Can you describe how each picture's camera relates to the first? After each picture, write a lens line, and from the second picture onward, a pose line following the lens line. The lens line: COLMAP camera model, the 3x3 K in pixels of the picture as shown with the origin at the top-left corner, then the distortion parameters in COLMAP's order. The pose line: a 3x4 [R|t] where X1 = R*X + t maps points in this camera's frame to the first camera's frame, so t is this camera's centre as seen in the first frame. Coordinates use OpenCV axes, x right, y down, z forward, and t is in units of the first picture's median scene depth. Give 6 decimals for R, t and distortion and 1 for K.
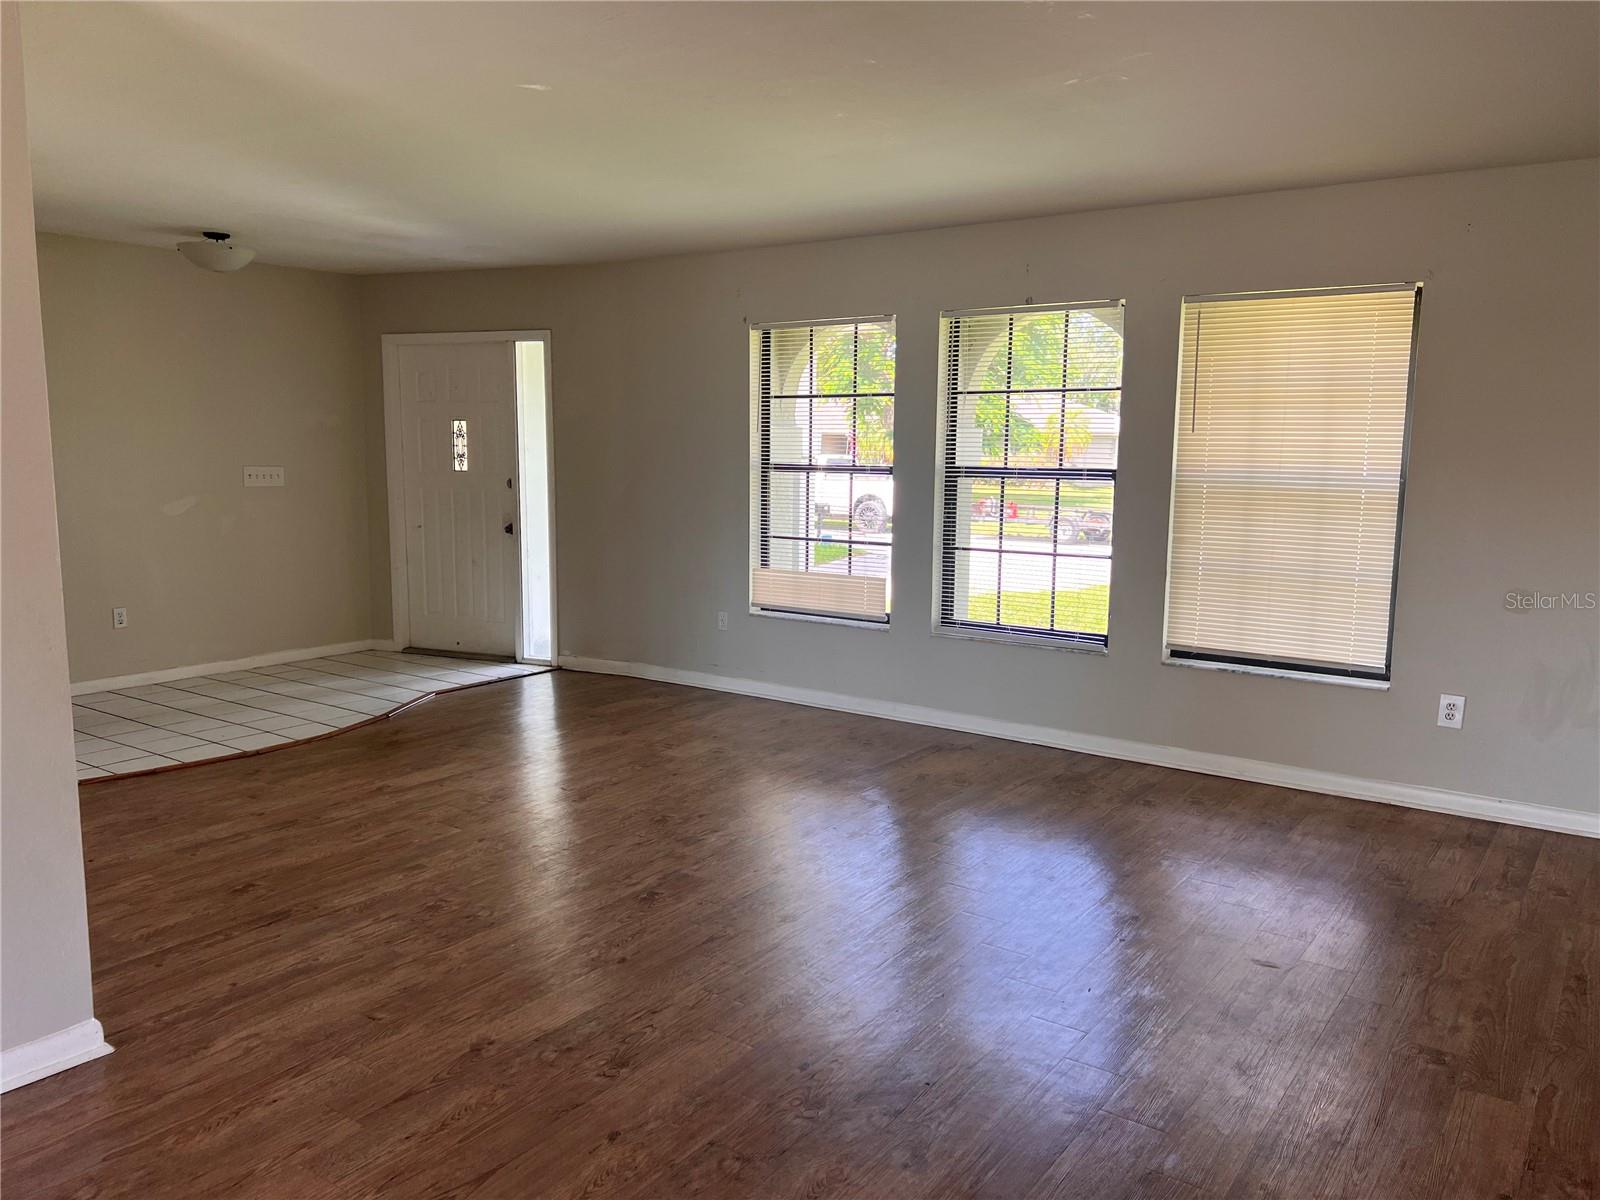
lens RADIAL K [[1207.5, 0, 794.0], [0, 1207.5, 601.1], [0, 0, 1]] dist [0.074714, -0.086758]
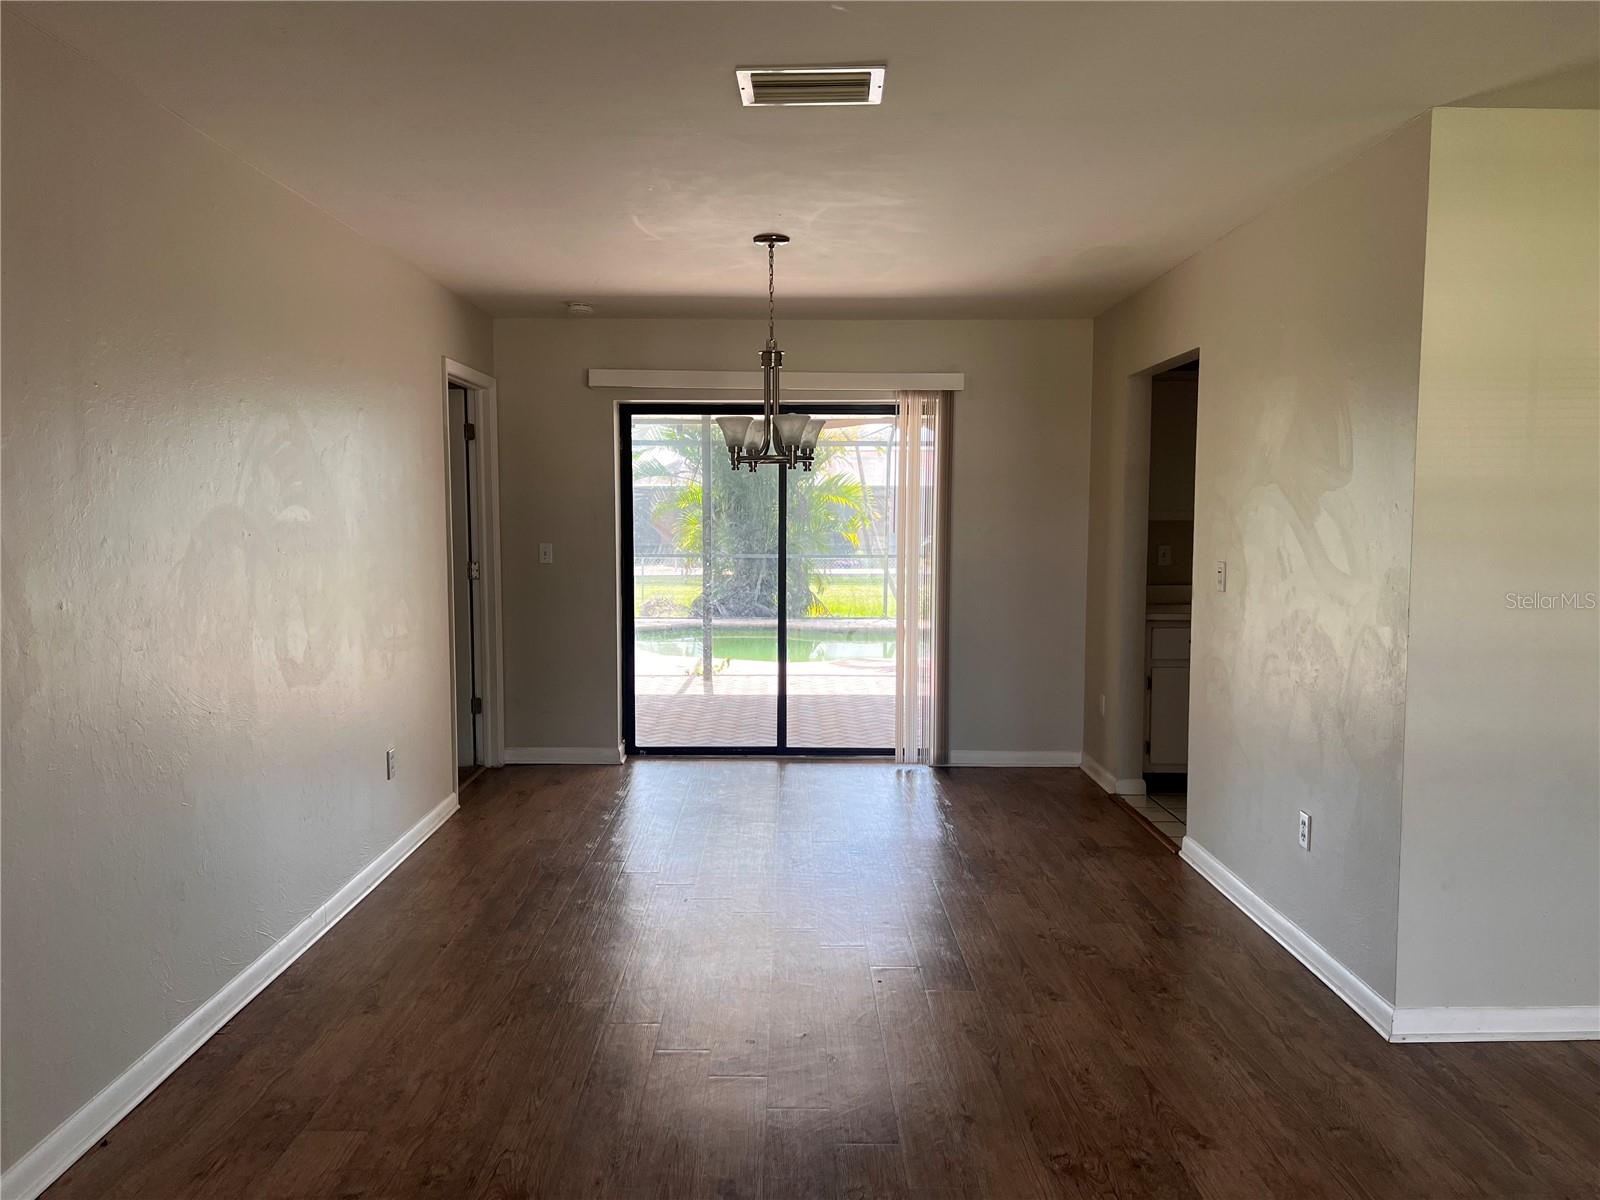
lens RADIAL K [[1207.5, 0, 794.0], [0, 1207.5, 601.1], [0, 0, 1]] dist [0.074714, -0.086758]
pose [[-0.811574, 0.034997, -0.583201, 0.380614], [-0.088892, 0.979186, 0.182462, -0.135109], [0.577448, 0.199923, -0.791571, 1.044777]]
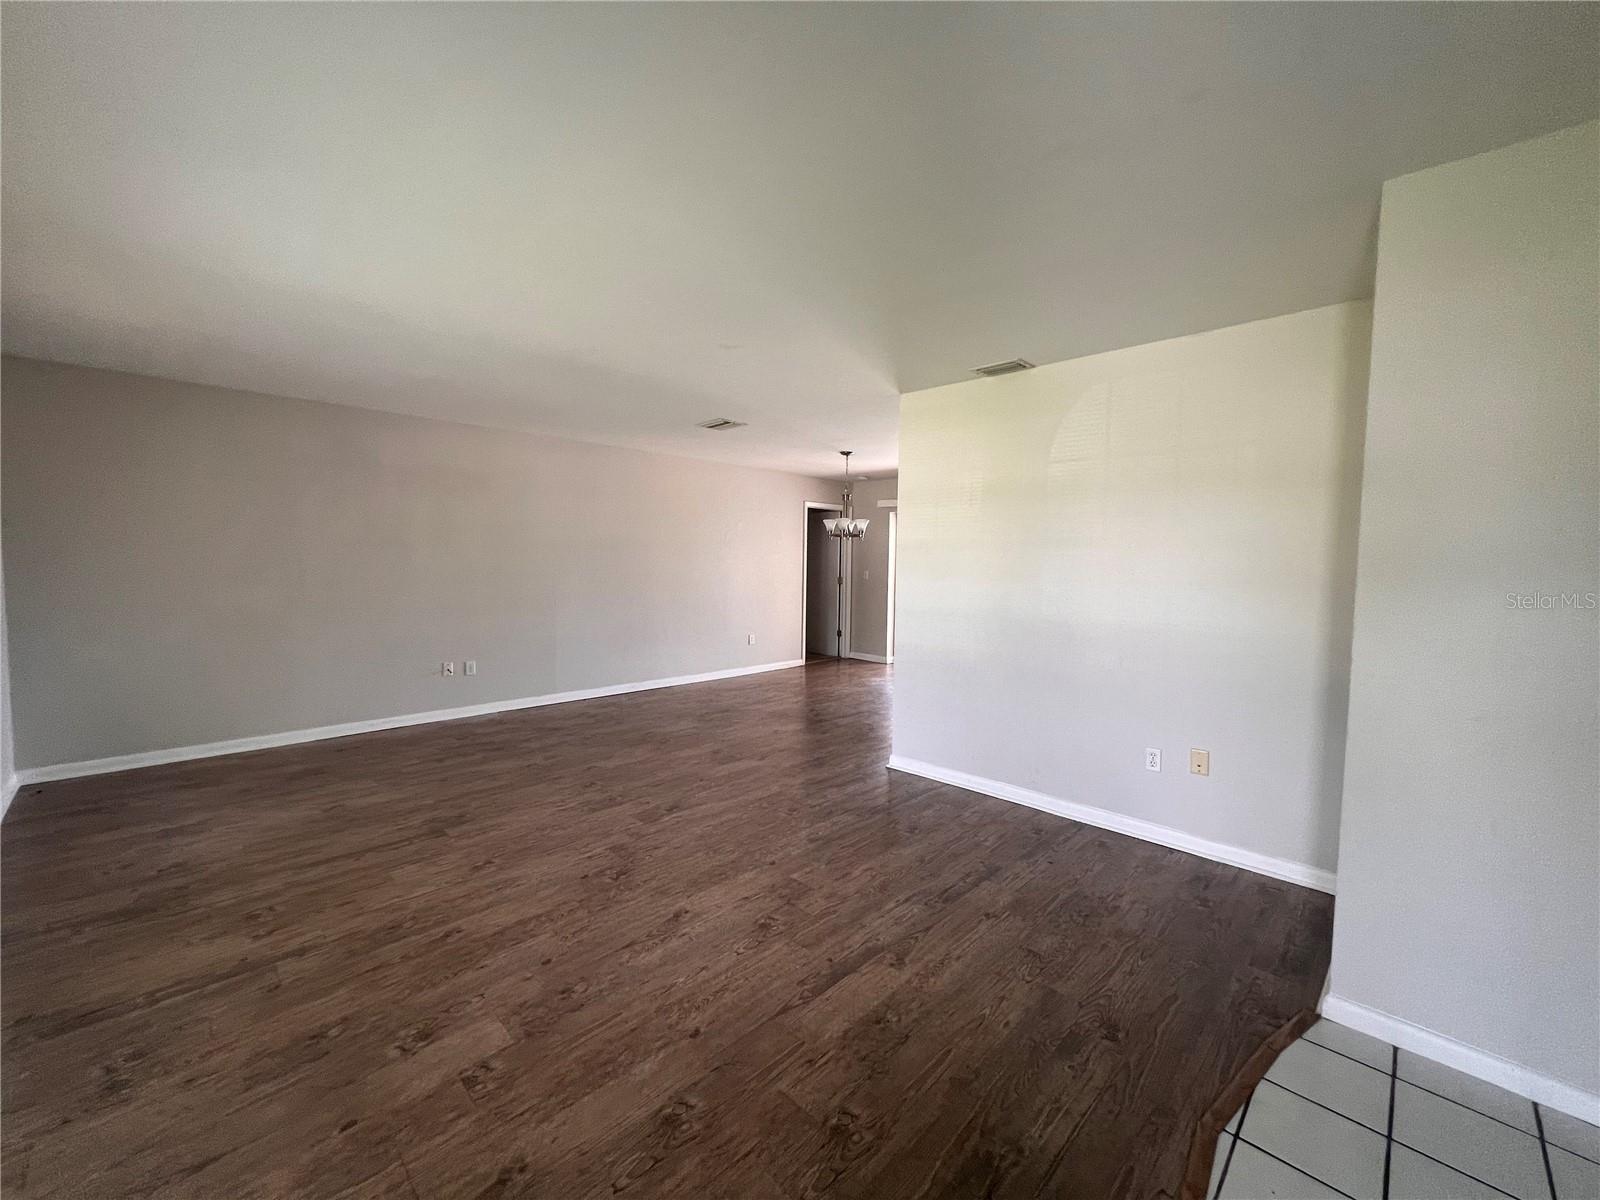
lens RADIAL K [[642.8, 0, 800.0], [0, 642.8, 600.0], [0, 0, 1]] dist [0.000888, 0.000055]
pose [[-0.987830, -0.032776, 0.152043, -0.396482], [-0.002193, 0.980382, 0.197095, -0.211213], [-0.155521, 0.194363, -0.968523, 1.668456]]
